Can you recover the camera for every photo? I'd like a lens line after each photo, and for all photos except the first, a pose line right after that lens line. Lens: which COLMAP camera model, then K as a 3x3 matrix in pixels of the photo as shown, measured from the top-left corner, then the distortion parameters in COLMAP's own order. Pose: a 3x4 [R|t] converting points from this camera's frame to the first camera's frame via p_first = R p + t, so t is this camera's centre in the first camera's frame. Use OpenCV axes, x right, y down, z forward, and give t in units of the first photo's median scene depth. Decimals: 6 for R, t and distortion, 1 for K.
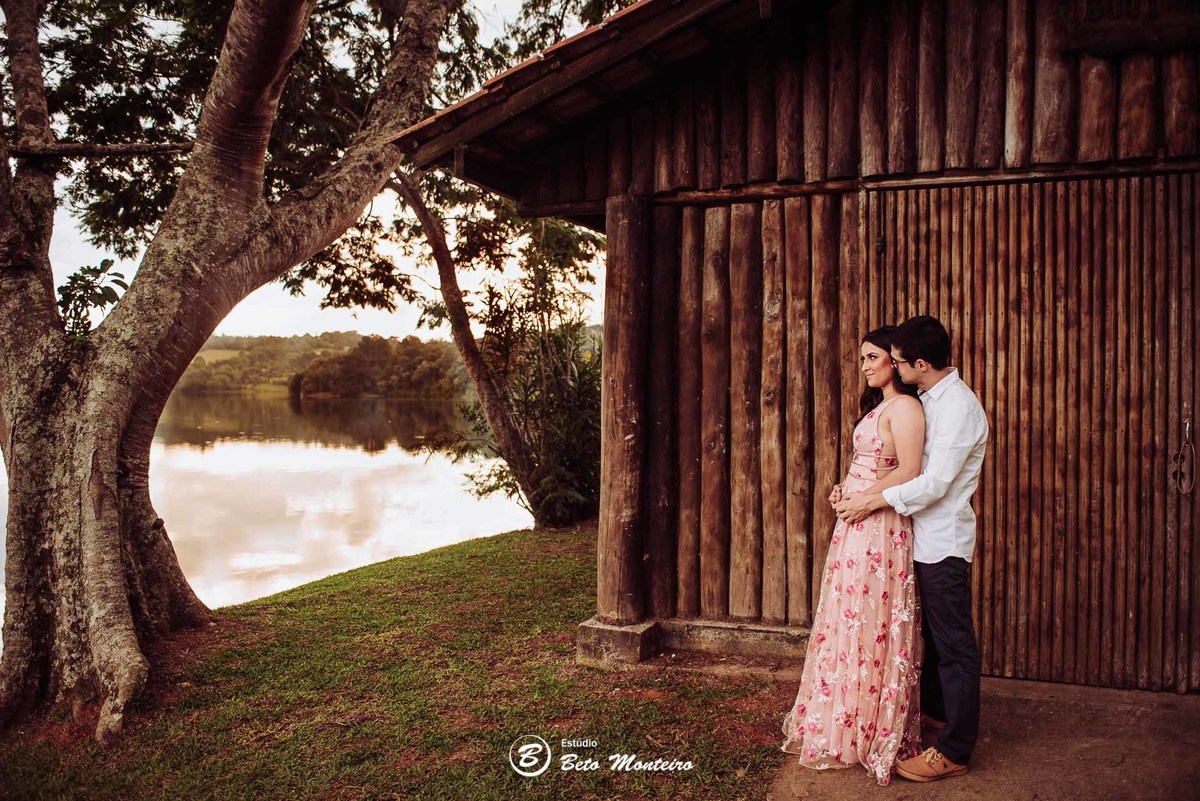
lens RADIAL K [[1007.2, 0, 579.5], [0, 1007.2, 400.3], [0, 0, 1]] dist [-0.054156, 0.017571]
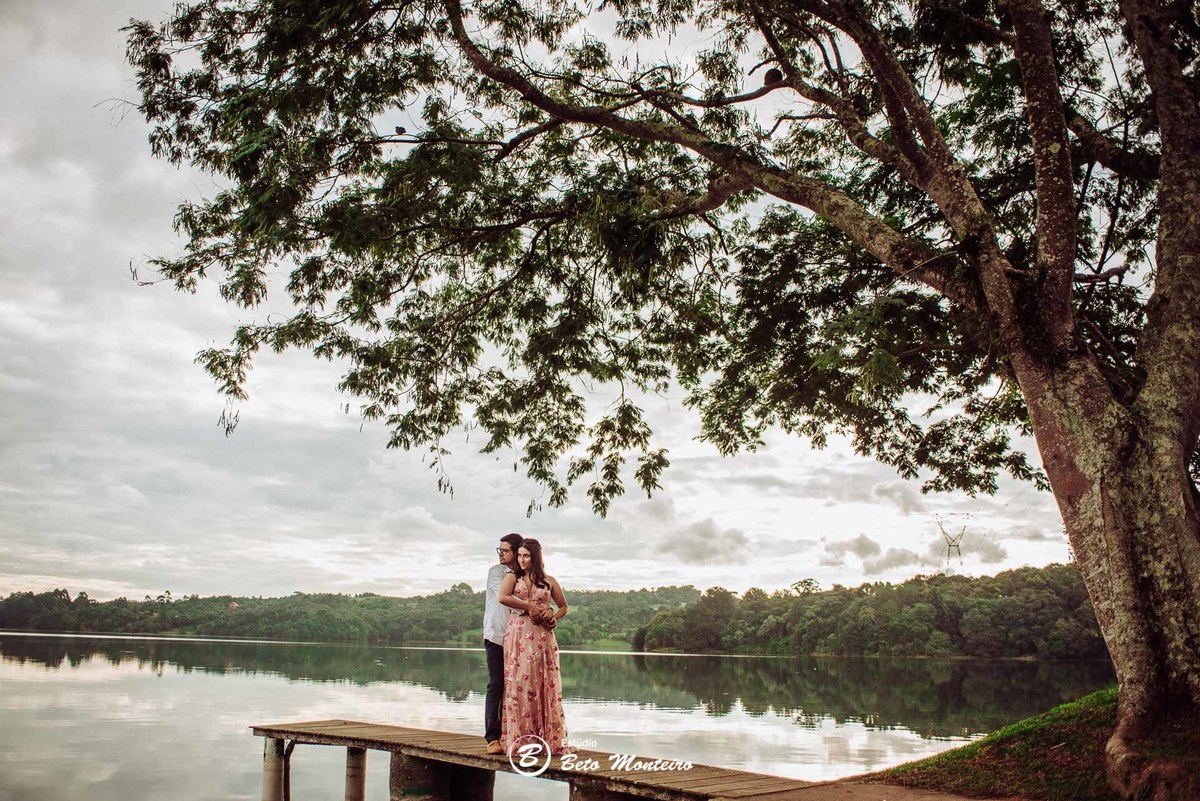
lens RADIAL K [[1036.9, 0, 596.0], [0, 1036.9, 419.0], [0, 0, 1]] dist [-0.050914, 0.019105]
pose [[0.952655, -0.050966, -0.299753, -0.840845], [-0.018432, 0.974358, -0.224245, 0.268297], [0.303495, 0.219153, 0.927288, -0.380684]]
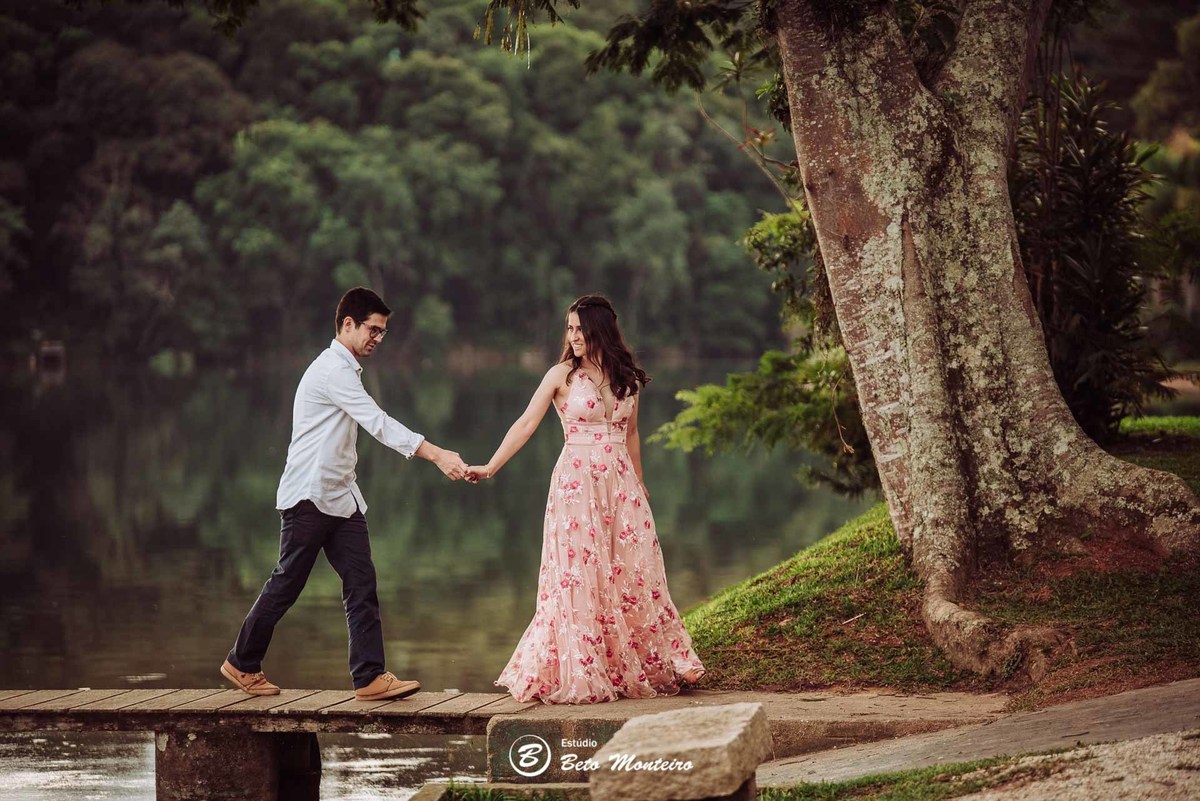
lens RADIAL K [[5299.8, 0, 600.0], [0, 5299.8, 400.5], [0, 0, 1]] dist [1.295231, 2.007869]
pose [[0.950131, -0.020243, 0.311193, -2.255979], [0.018550, 0.999793, 0.008400, 0.144065], [-0.311298, -0.002208, 0.950310, -3.097508]]
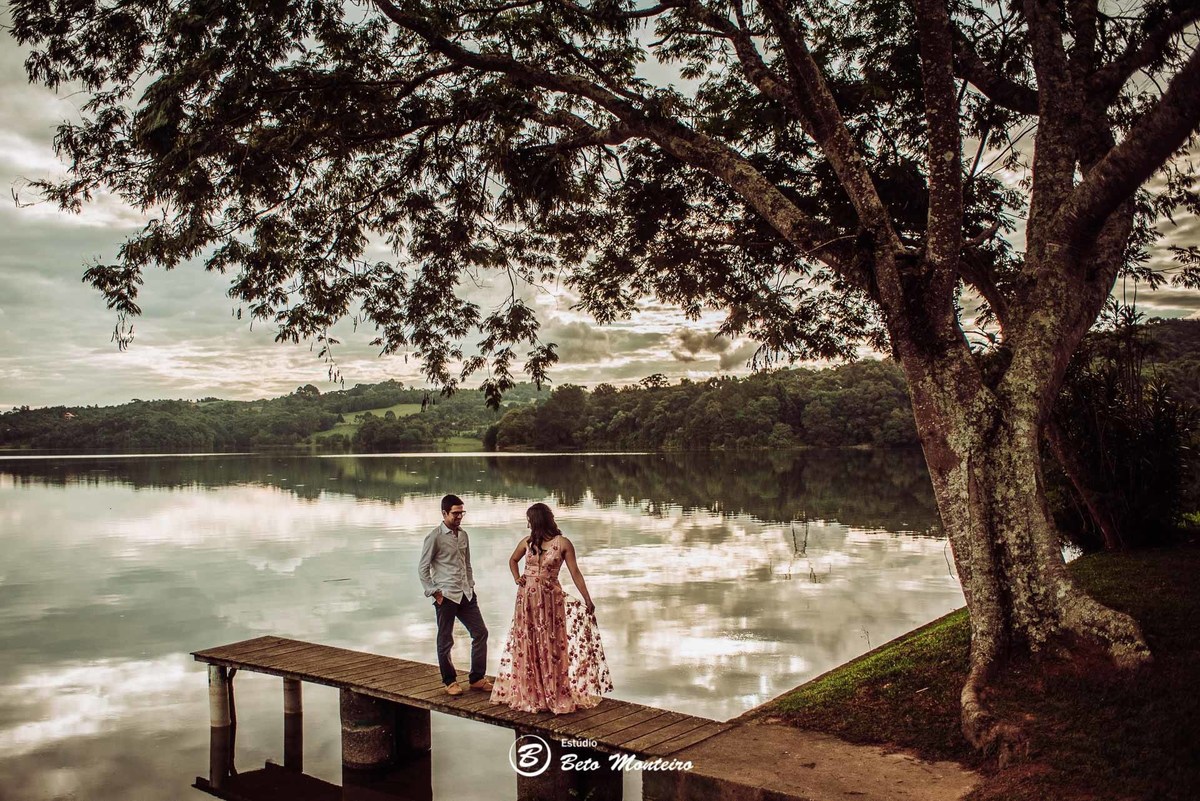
lens RADIAL K [[1051.2, 0, 562.8], [0, 1051.2, 427.9], [0, 0, 1]] dist [-0.049721, 0.017819]
pose [[0.980226, -0.017848, -0.197077, -0.907251], [0.013561, 0.999642, -0.023081, 0.014215], [0.197418, 0.019952, 0.980116, -0.589997]]
